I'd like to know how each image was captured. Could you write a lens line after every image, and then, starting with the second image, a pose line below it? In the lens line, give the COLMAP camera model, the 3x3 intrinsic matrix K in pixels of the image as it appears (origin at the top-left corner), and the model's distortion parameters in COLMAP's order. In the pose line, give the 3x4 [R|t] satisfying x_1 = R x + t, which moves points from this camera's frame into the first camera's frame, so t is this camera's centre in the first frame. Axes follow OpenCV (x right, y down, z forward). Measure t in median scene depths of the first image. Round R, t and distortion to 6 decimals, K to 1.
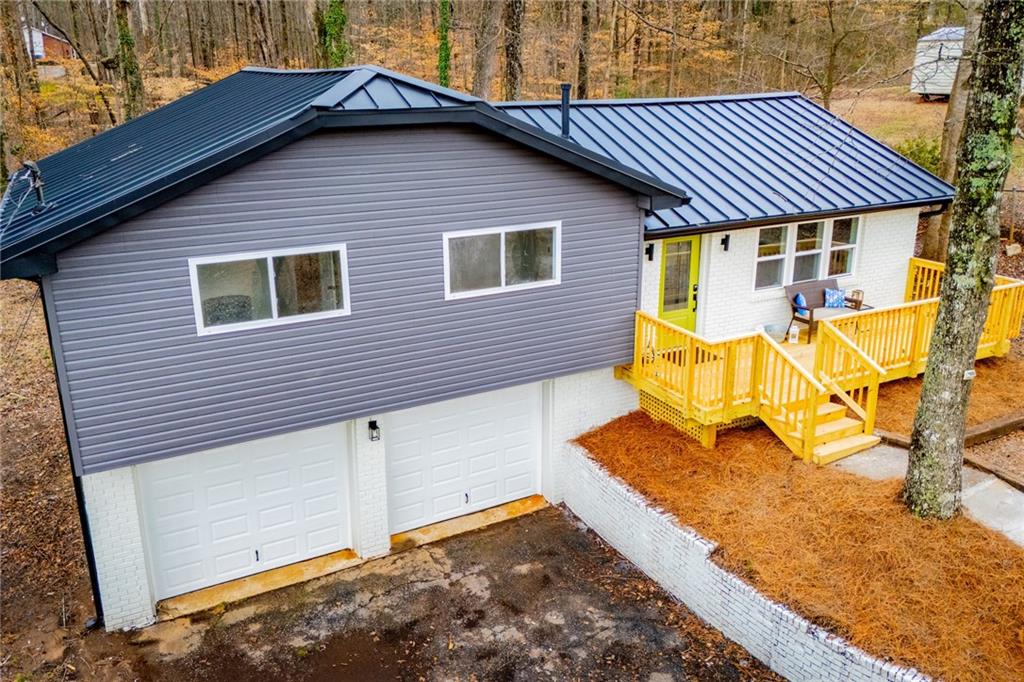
lens RADIAL K [[814.3, 0, 507.1], [0, 814.3, 318.8], [0, 0, 1]] dist [0.045097, -0.005861]
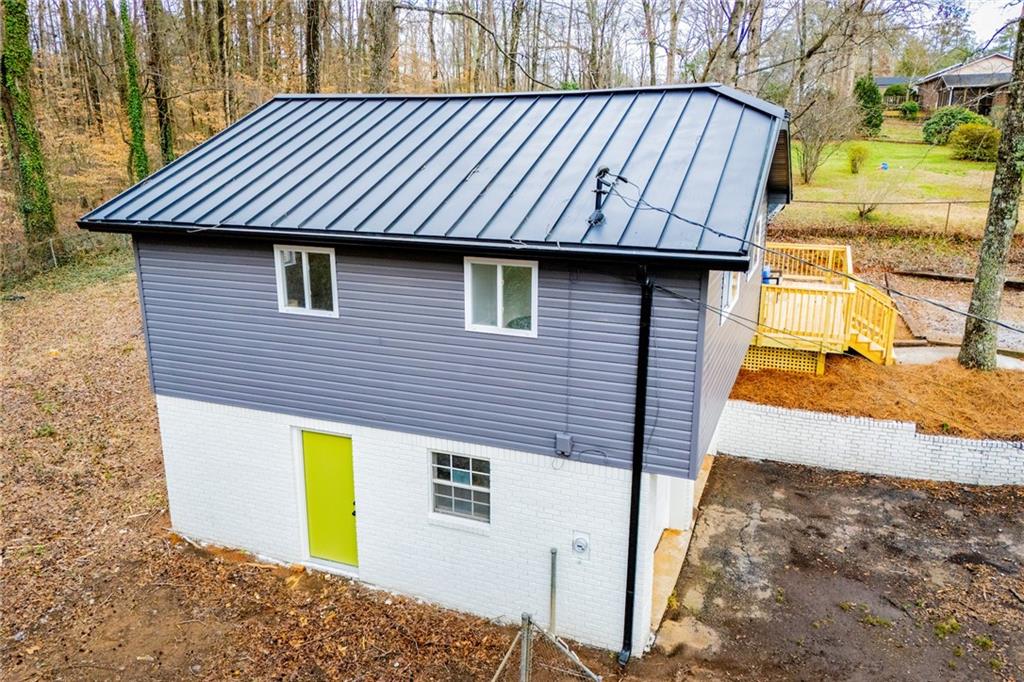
lens RADIAL K [[747.9, 0, 512.0], [0, 747.9, 341.0], [0, 0, 1]] dist [0.031727, -0.004836]
pose [[0.763560, -0.157893, 0.626136, -1.046467], [0.183221, 0.982769, 0.024391, -0.027564], [-0.619198, 0.096097, 0.779333, 0.369487]]
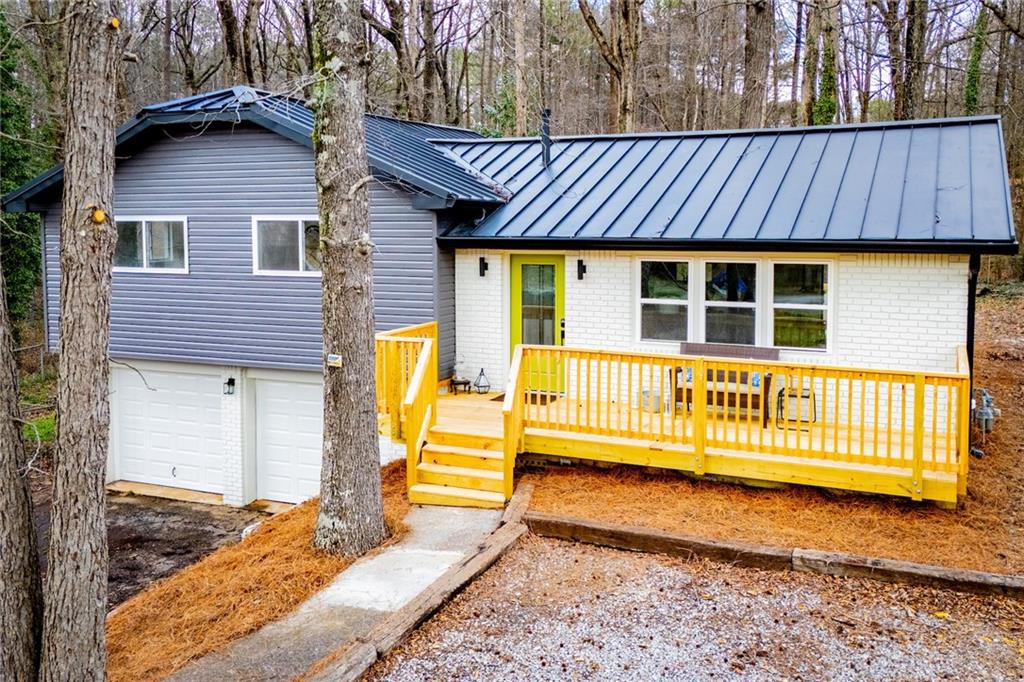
lens RADIAL K [[926.0, 0, 534.9], [0, 926.0, 289.7], [0, 0, 1]] dist [0.039346, -0.002432]
pose [[0.628041, 0.067356, -0.775260, 1.203095], [-0.230356, 0.967689, -0.102537, 0.041156], [0.743304, 0.242984, 0.623264, 0.484079]]
